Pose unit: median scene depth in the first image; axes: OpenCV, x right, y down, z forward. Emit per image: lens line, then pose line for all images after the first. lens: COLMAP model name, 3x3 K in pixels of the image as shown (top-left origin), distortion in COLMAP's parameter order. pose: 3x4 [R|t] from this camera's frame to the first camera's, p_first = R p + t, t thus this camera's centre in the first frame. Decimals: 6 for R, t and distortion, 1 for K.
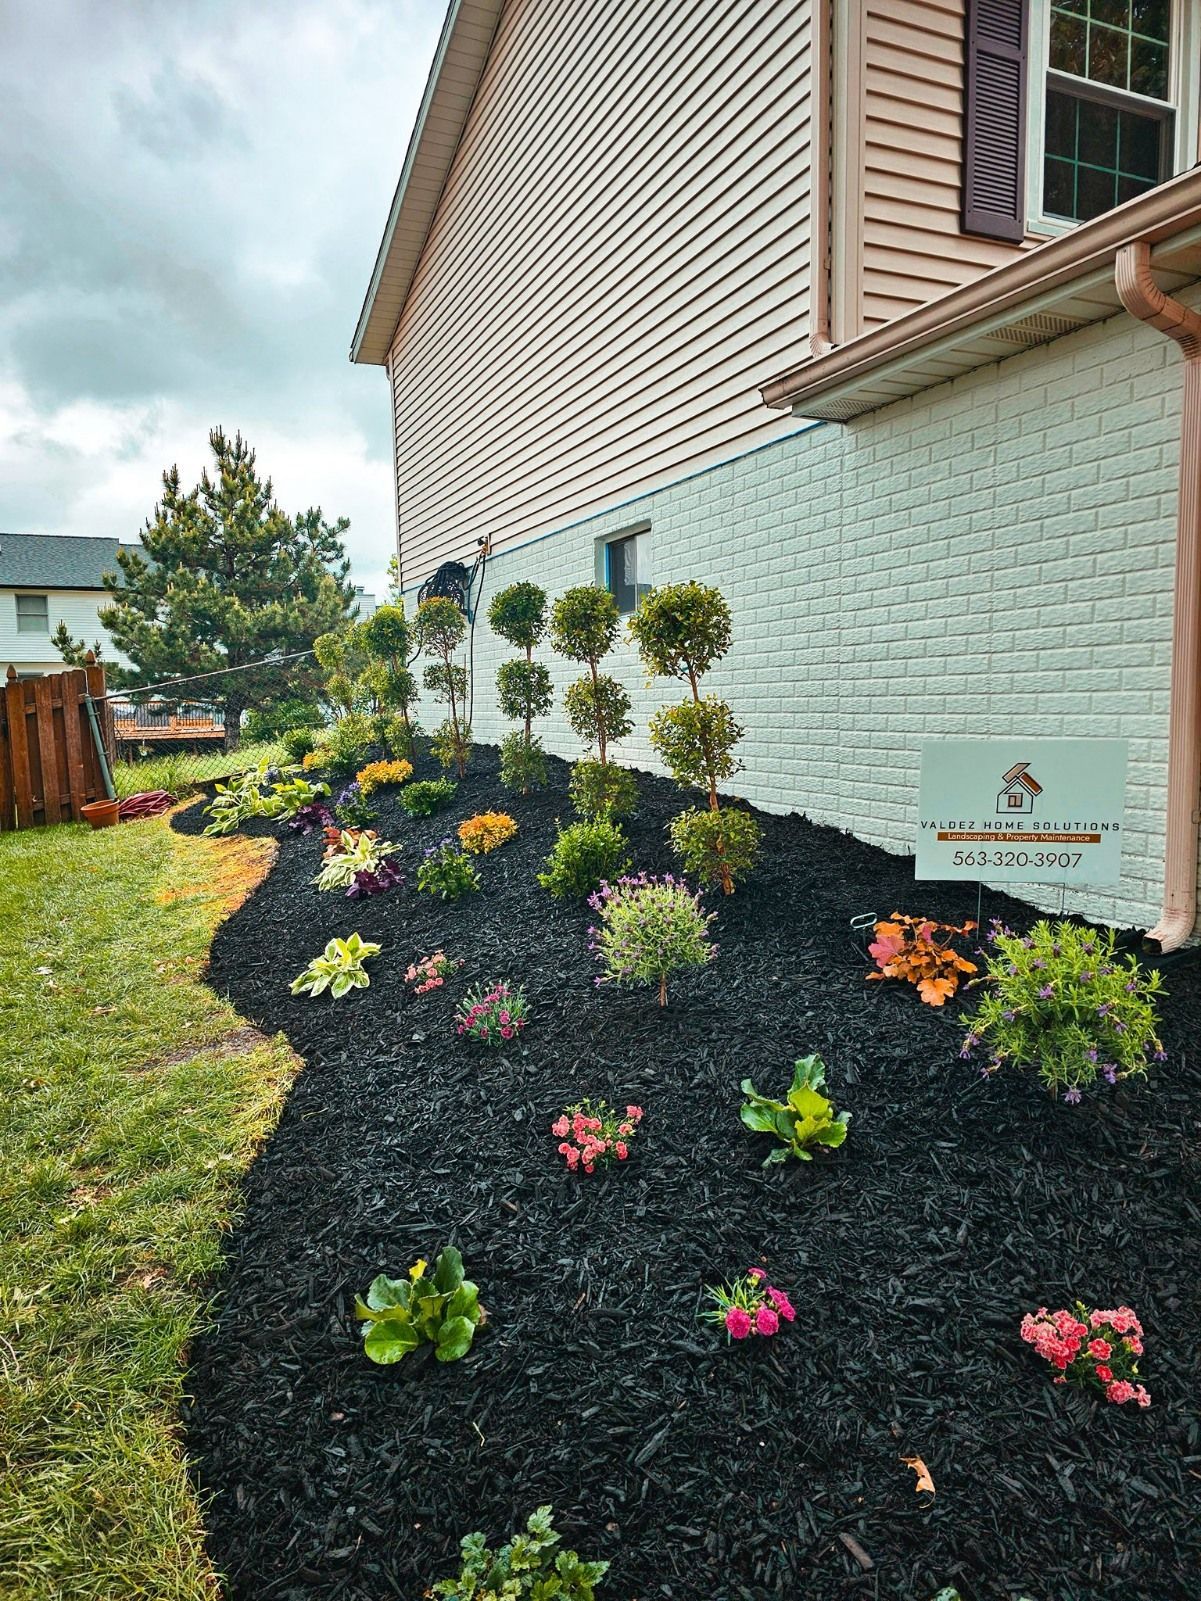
lens RADIAL K [[1000.8, 0, 600.5], [0, 1000.8, 800.5], [0, 0, 1]] dist [0.083122, -0.069663]
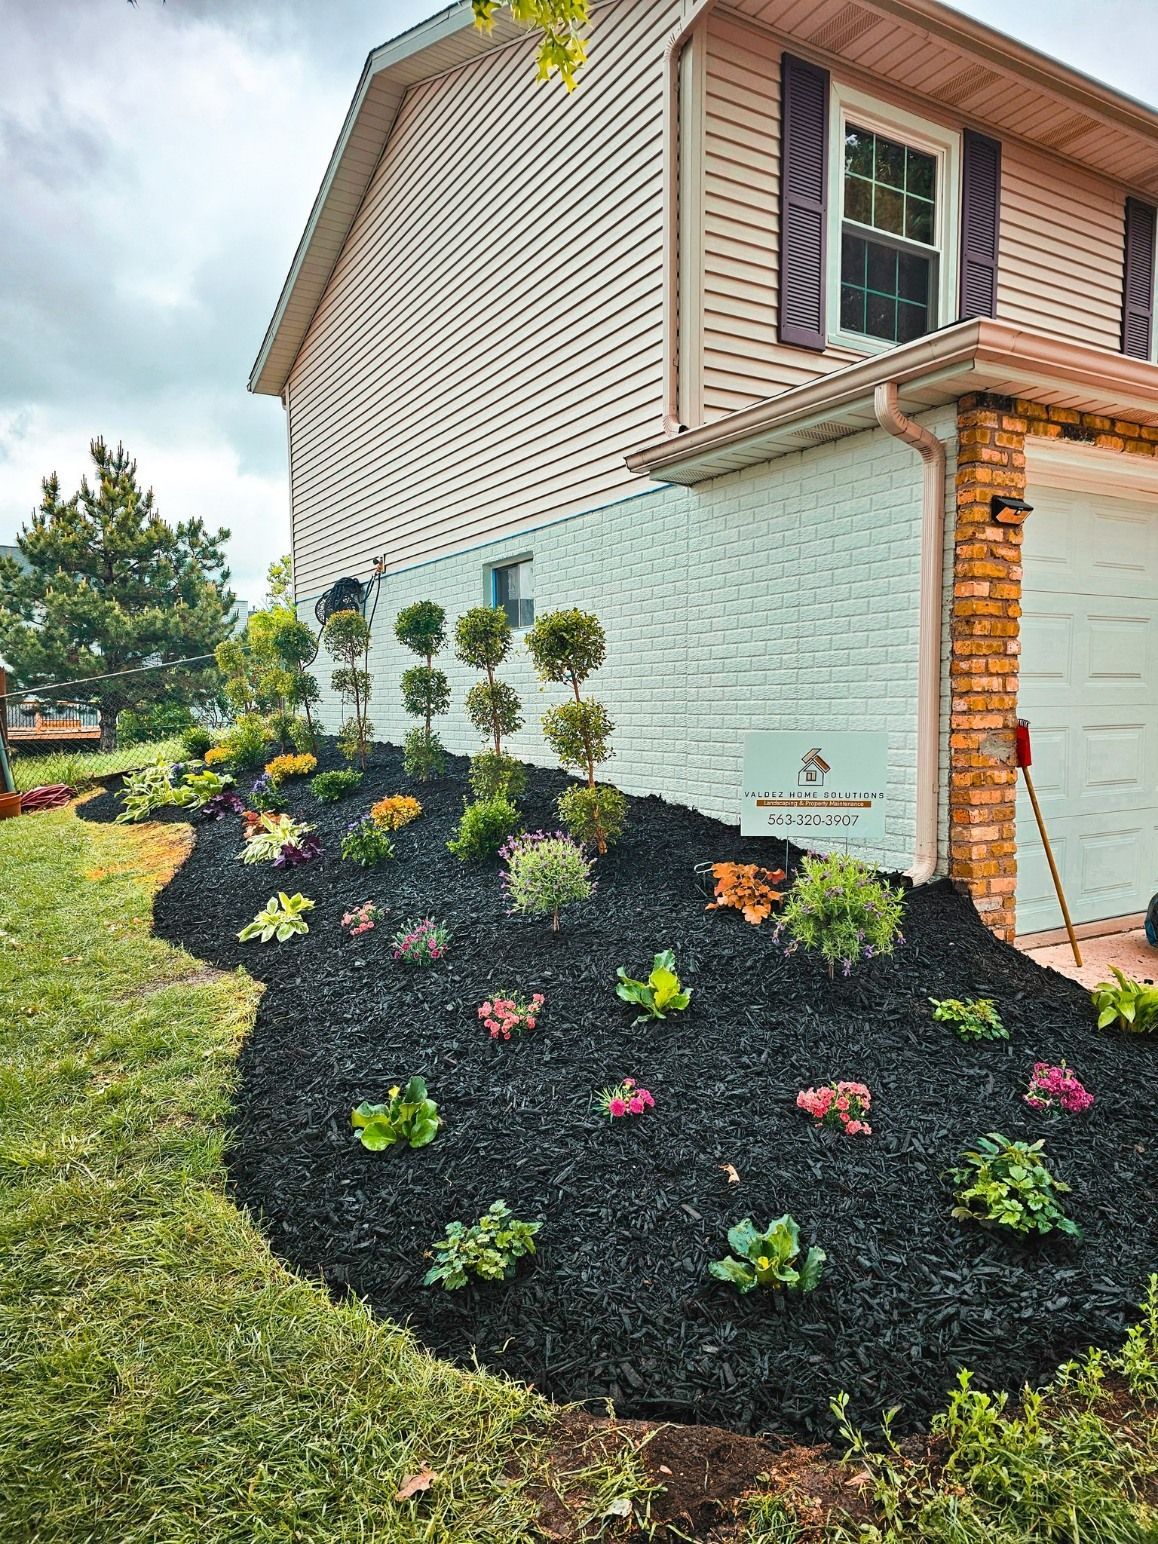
lens RADIAL K [[965.2, 0, 579.0], [0, 965.2, 772.0], [0, 0, 1]] dist [0.083122, -0.069663]
pose [[0.993227, 0.004586, 0.116100, -0.045699], [-0.000683, 0.999434, -0.033629, 0.032446], [-0.116189, 0.033322, 0.992668, -0.221743]]
